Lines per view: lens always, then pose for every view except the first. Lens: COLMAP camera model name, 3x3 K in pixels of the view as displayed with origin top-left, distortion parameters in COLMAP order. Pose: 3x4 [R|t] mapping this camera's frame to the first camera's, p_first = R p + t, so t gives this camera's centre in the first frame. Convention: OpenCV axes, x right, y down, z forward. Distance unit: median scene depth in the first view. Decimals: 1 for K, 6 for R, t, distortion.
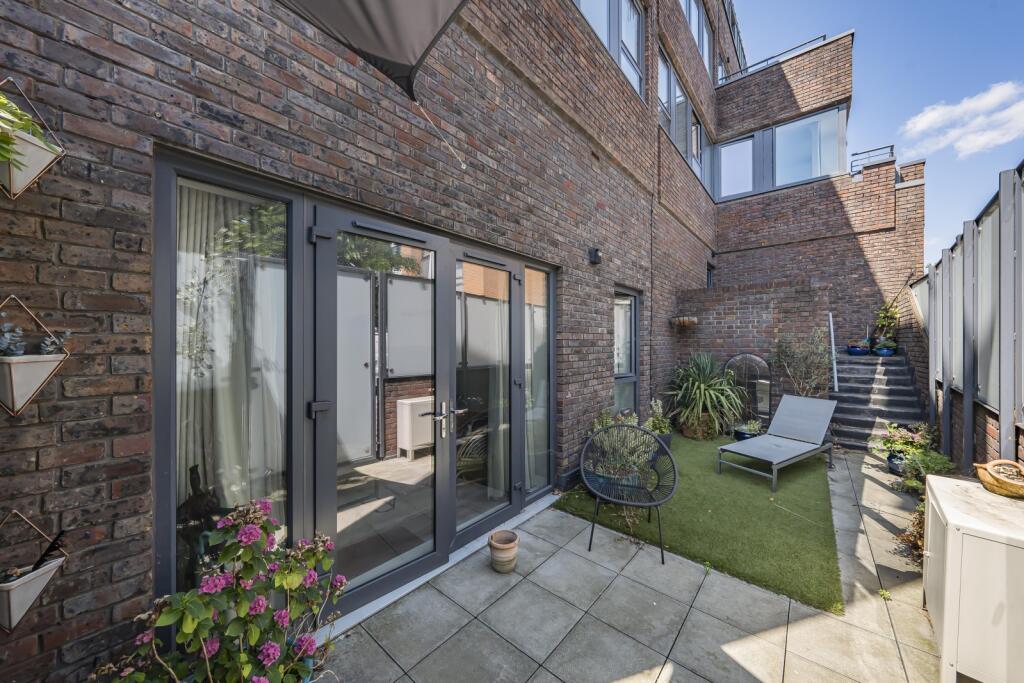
lens RADIAL K [[357.1, 0, 516.6], [0, 357.1, 343.5], [0, 0, 1]] dist [-0.001605, 0.000025]
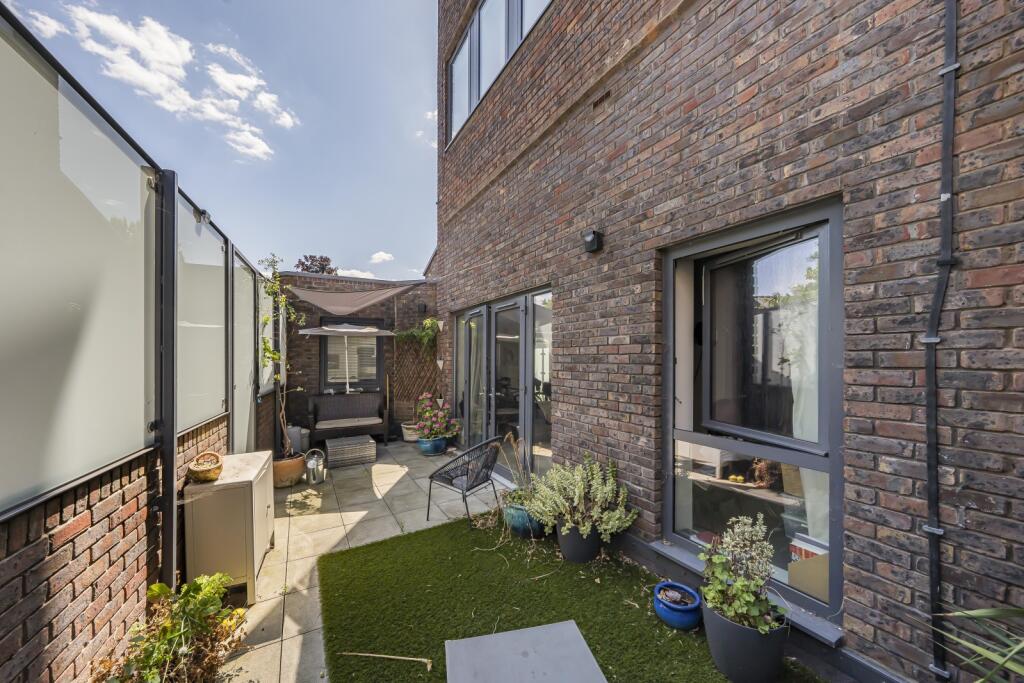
lens RADIAL K [[357.1, 0, 501.8], [0, 357.1, 359.3], [0, 0, 1]] dist [-0.001605, 0.000025]
pose [[-0.352091, 0.000655, -0.935966, 0.749768], [-0.001512, 0.999998, 0.001269, -0.000578], [0.935965, 0.001862, -0.352089, 0.825166]]
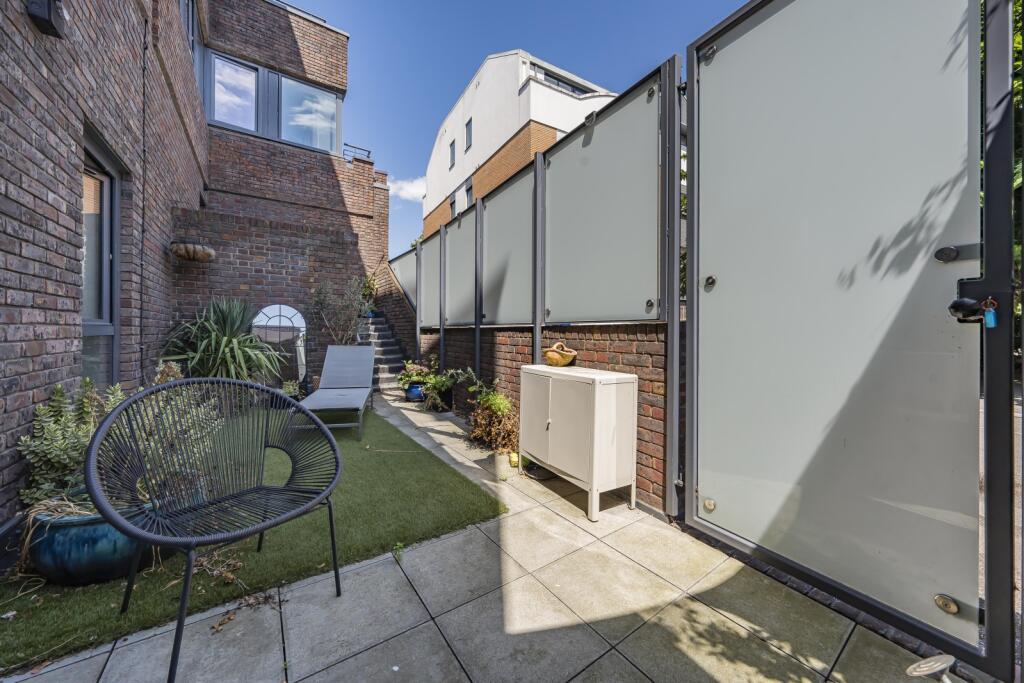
lens RADIAL K [[357.1, 0, 508.4], [0, 357.1, 328.3], [0, 0, 1]] dist [-0.001605, 0.000025]
pose [[0.263124, 0.004807, 0.964750, -0.026912], [-0.000979, 0.999988, -0.004716, 0.095928], [-0.964762, 0.000296, 0.263125, 0.281667]]
